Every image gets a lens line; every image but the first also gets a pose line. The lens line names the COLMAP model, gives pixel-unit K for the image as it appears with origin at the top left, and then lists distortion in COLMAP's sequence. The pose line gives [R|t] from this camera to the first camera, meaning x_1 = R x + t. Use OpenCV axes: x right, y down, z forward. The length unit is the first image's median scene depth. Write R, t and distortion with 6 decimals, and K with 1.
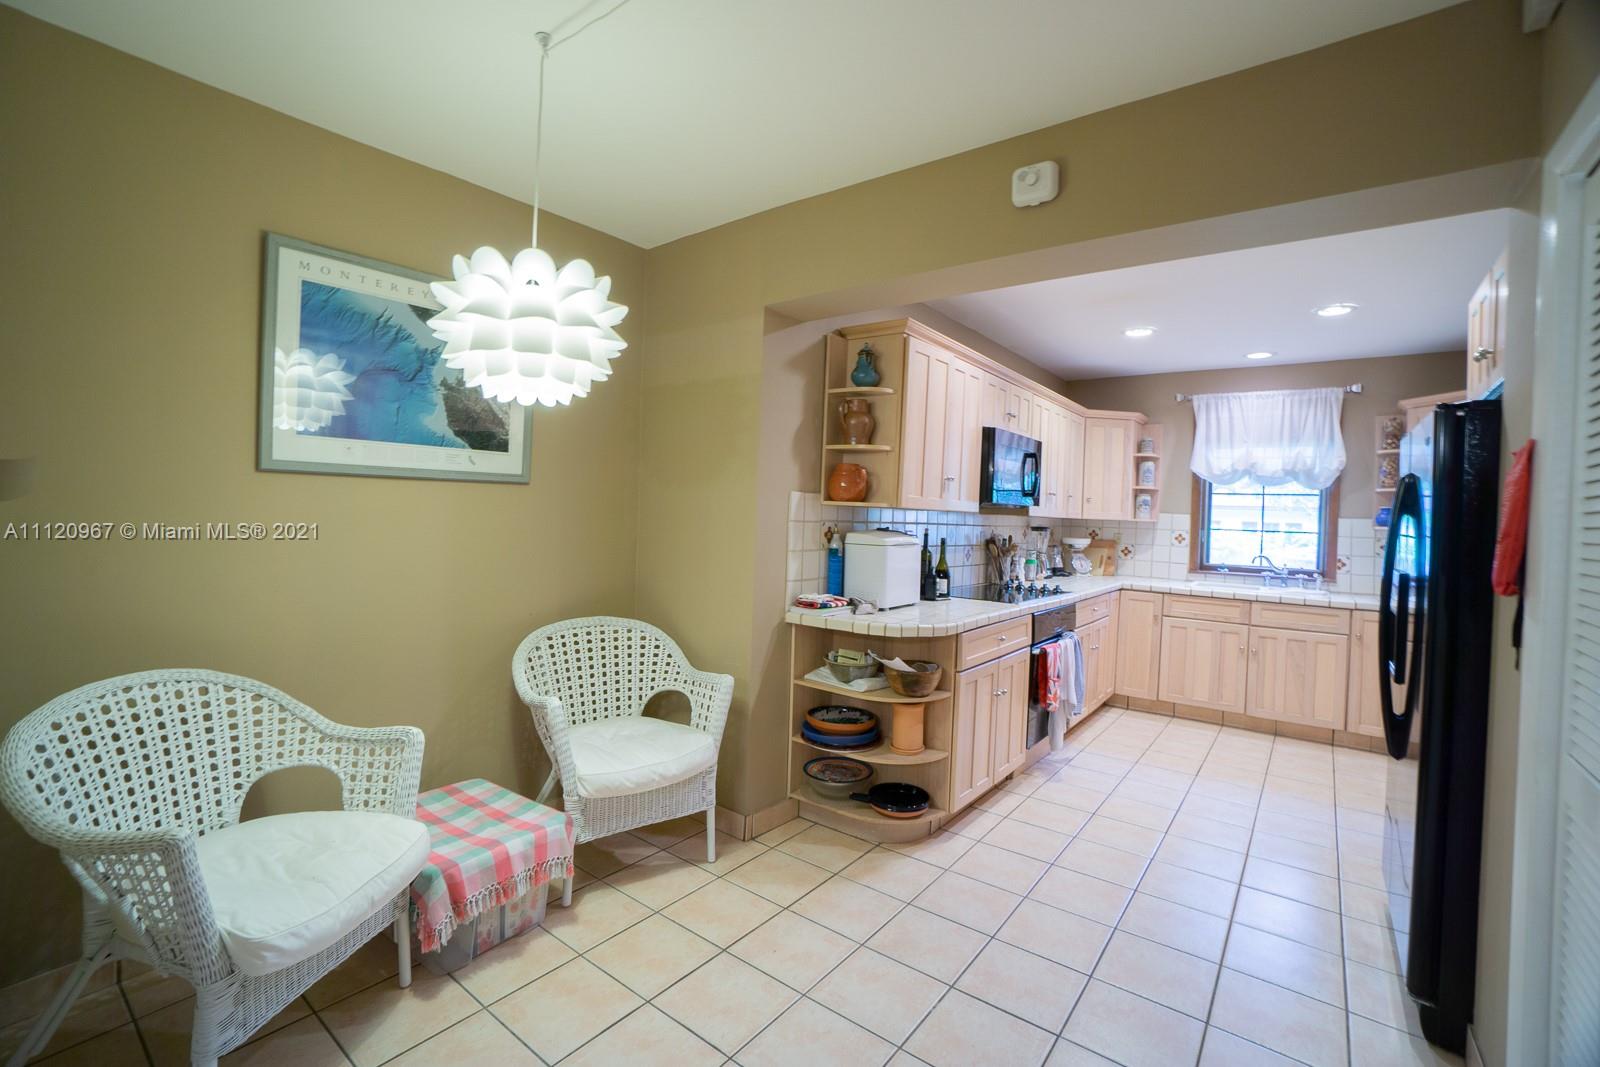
lens RADIAL K [[692.7, 0, 801.3], [0, 692.7, 526.7], [0, 0, 1]] dist [-0.002474, 0.001723]
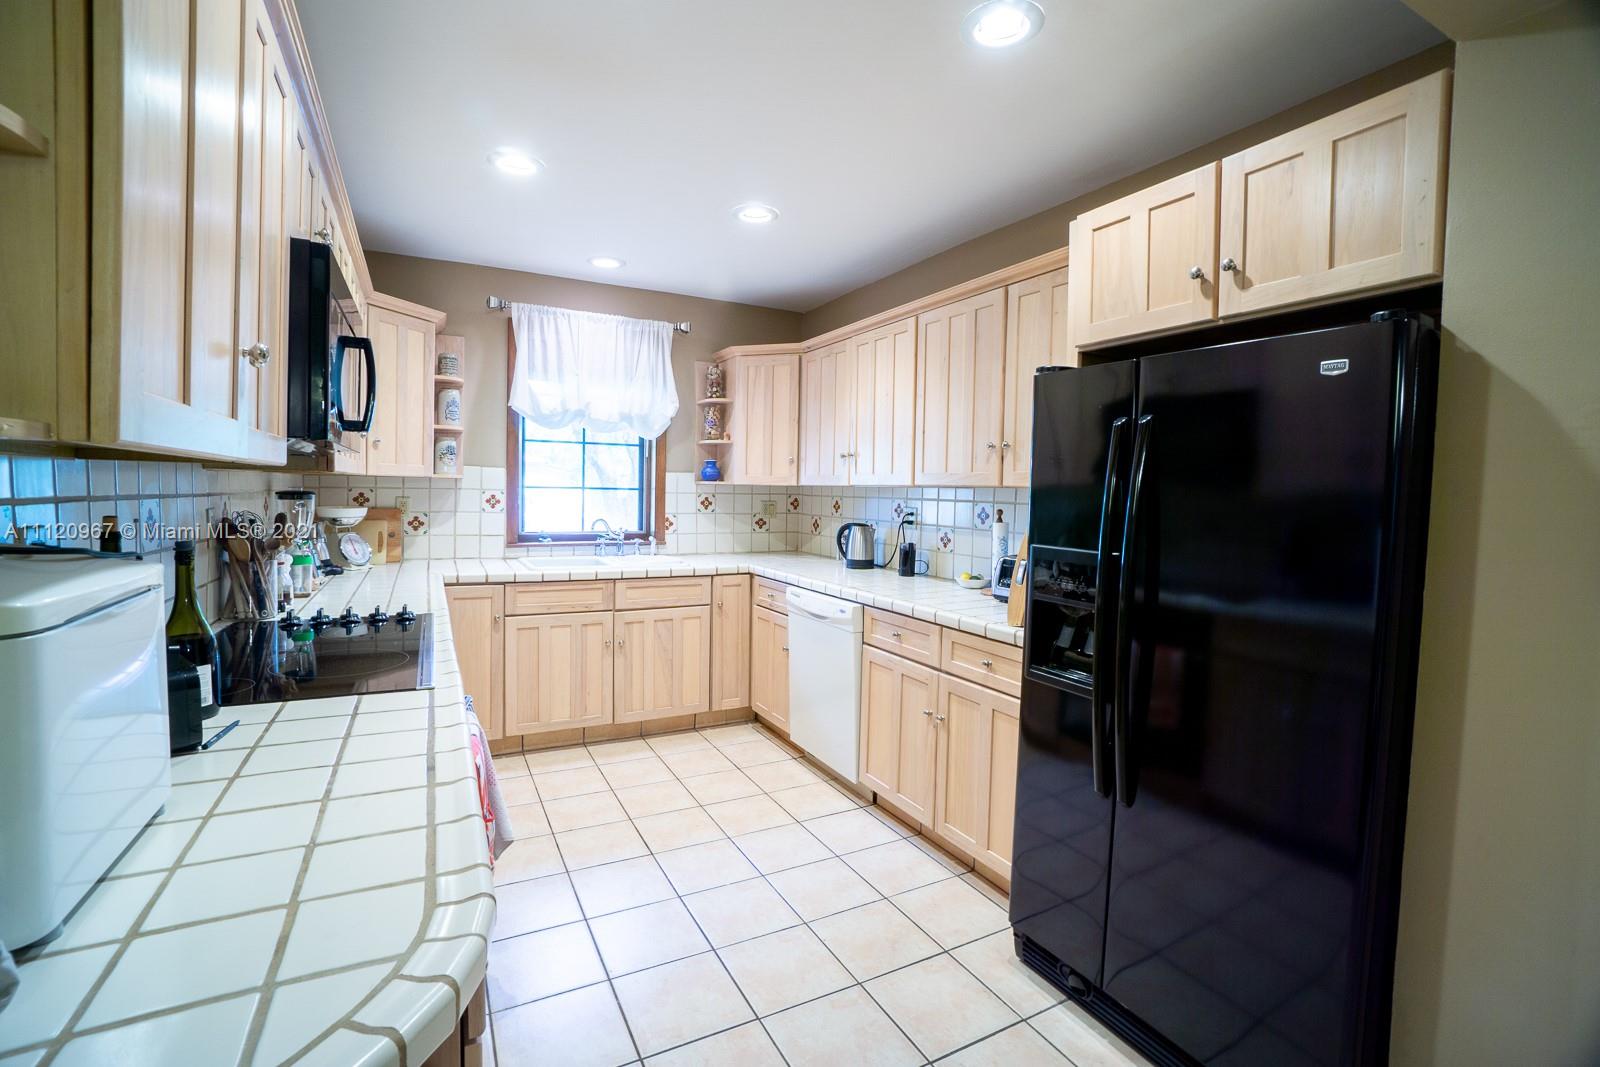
lens RADIAL K [[692.7, 0, 741.5], [0, 692.7, 509.0], [0, 0, 1]] dist [-0.002474, 0.001723]
pose [[0.458097, -0.053158, 0.887311, 0.025069], [0.014361, 0.998523, 0.052406, -0.009146], [-0.888786, -0.011264, 0.458184, 0.461810]]
